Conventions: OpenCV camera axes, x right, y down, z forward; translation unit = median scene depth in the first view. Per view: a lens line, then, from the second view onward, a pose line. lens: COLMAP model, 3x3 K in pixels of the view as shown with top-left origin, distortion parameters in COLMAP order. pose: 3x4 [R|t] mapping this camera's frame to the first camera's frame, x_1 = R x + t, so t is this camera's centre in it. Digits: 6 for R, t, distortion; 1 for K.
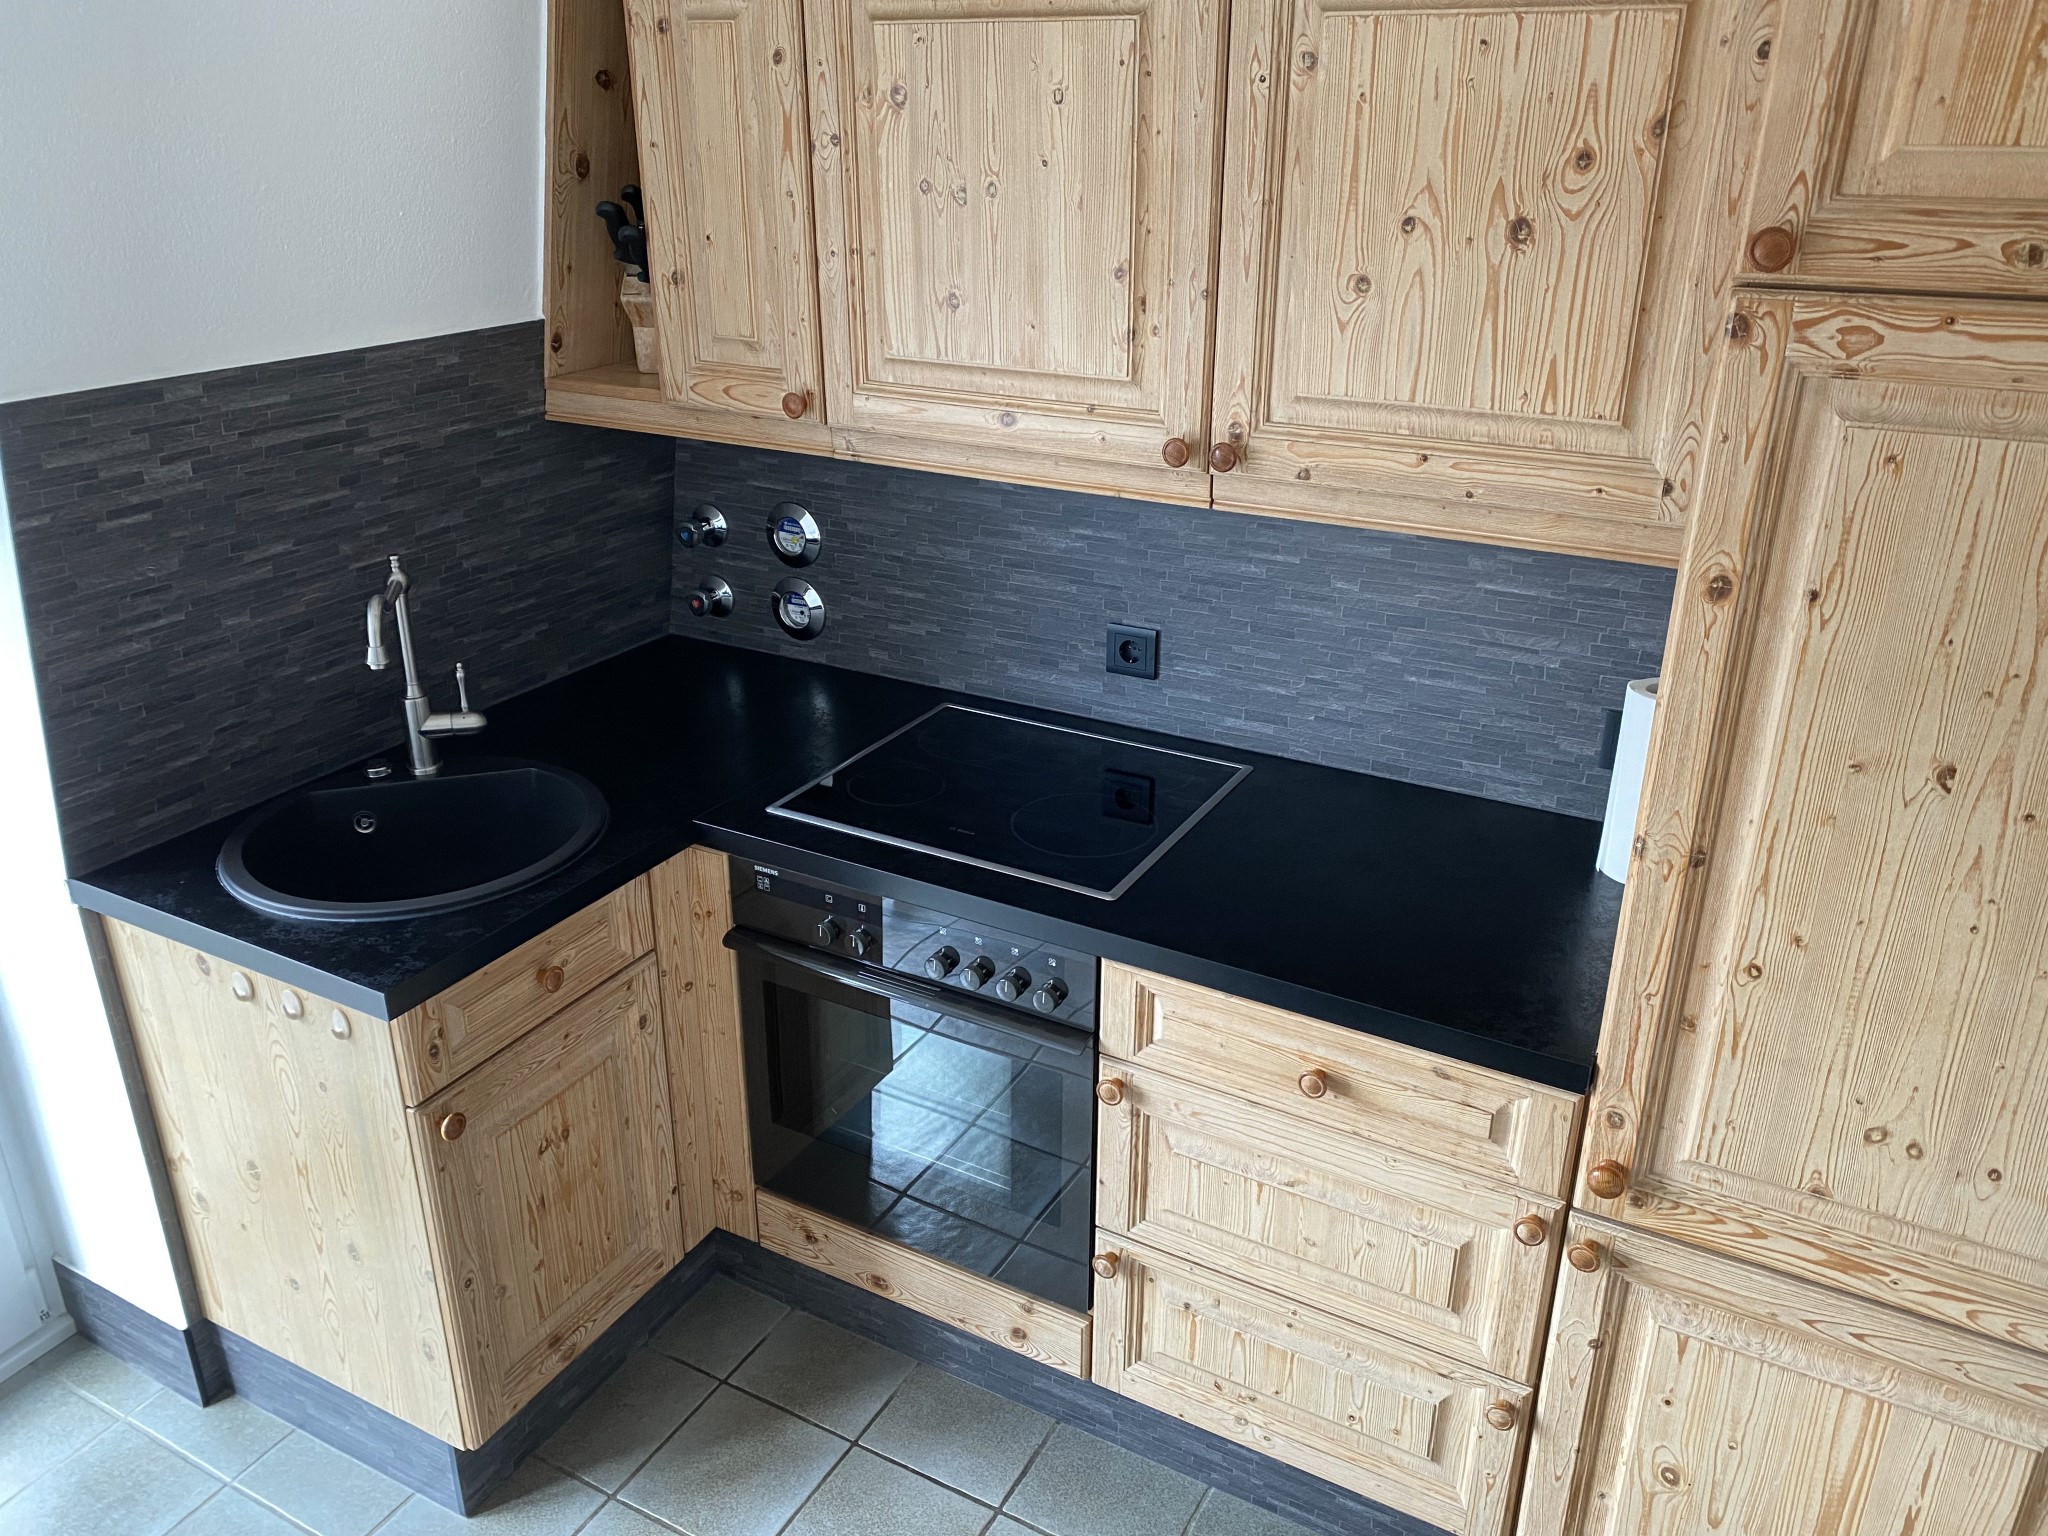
lens RADIAL K [[1571.2, 0, 1024.0], [0, 1571.2, 768.0], [0, 0, 1]] dist [0.016757, -0.004713]
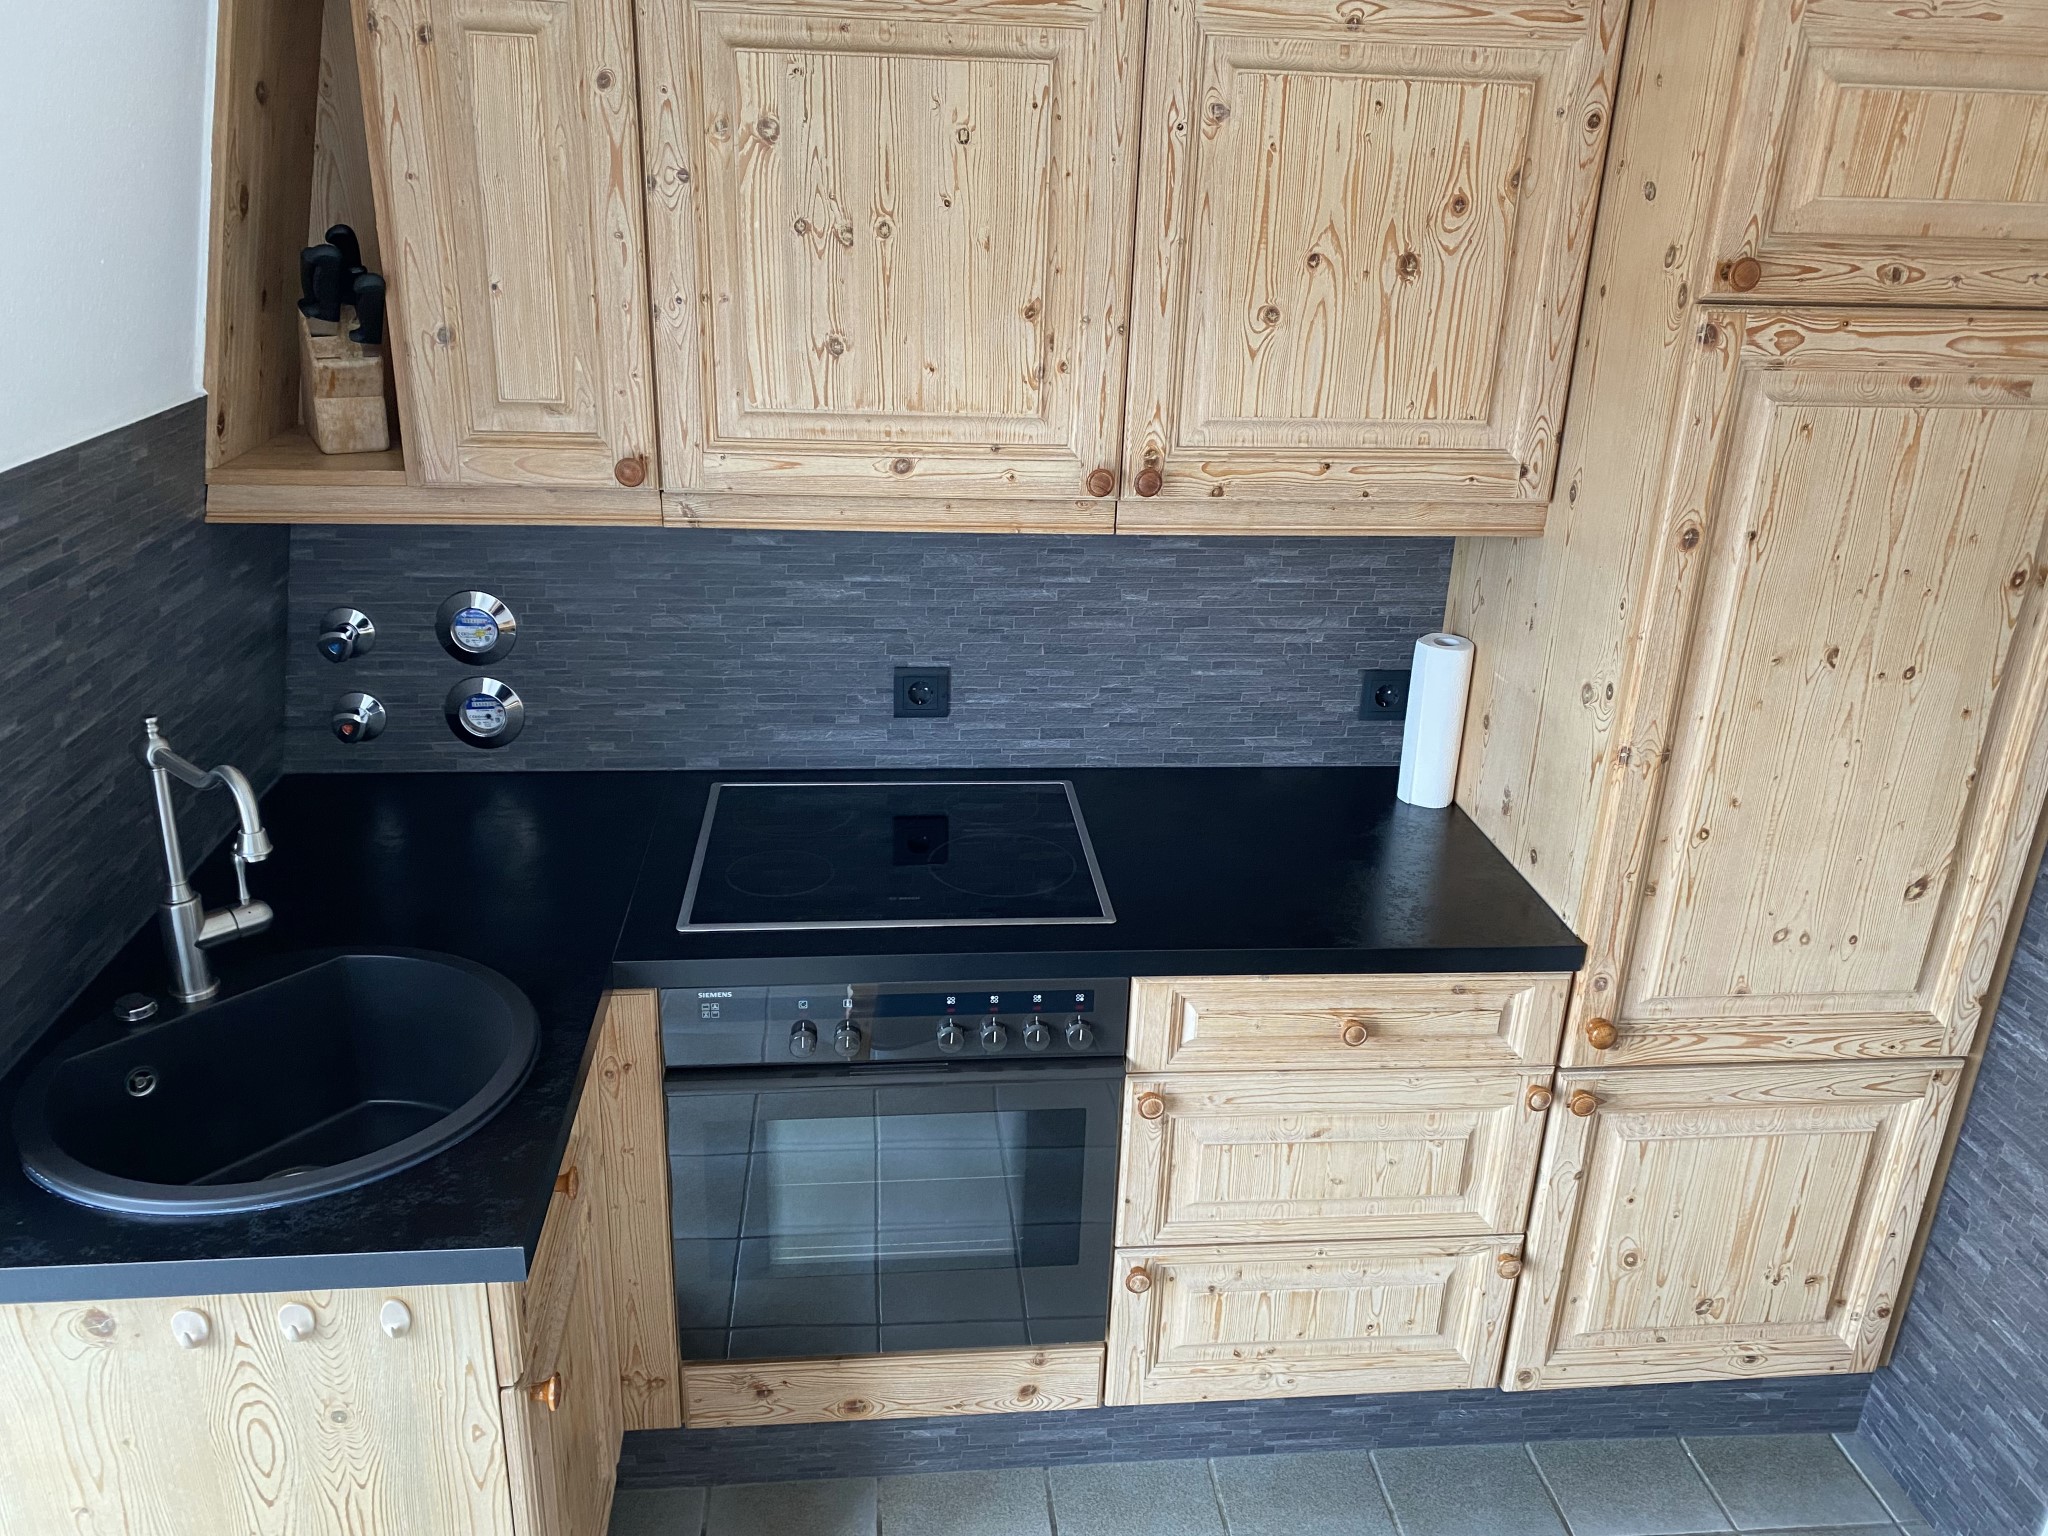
lens RADIAL K [[1578.3, 0, 1027.3], [0, 1578.3, 773.5], [0, 0, 1]] dist [0.021320, -0.013069]
pose [[0.817879, -0.187474, 0.543992, -0.562191], [0.199295, 0.979209, 0.037827, -0.064395], [-0.539773, 0.077477, 0.838238, 0.176685]]
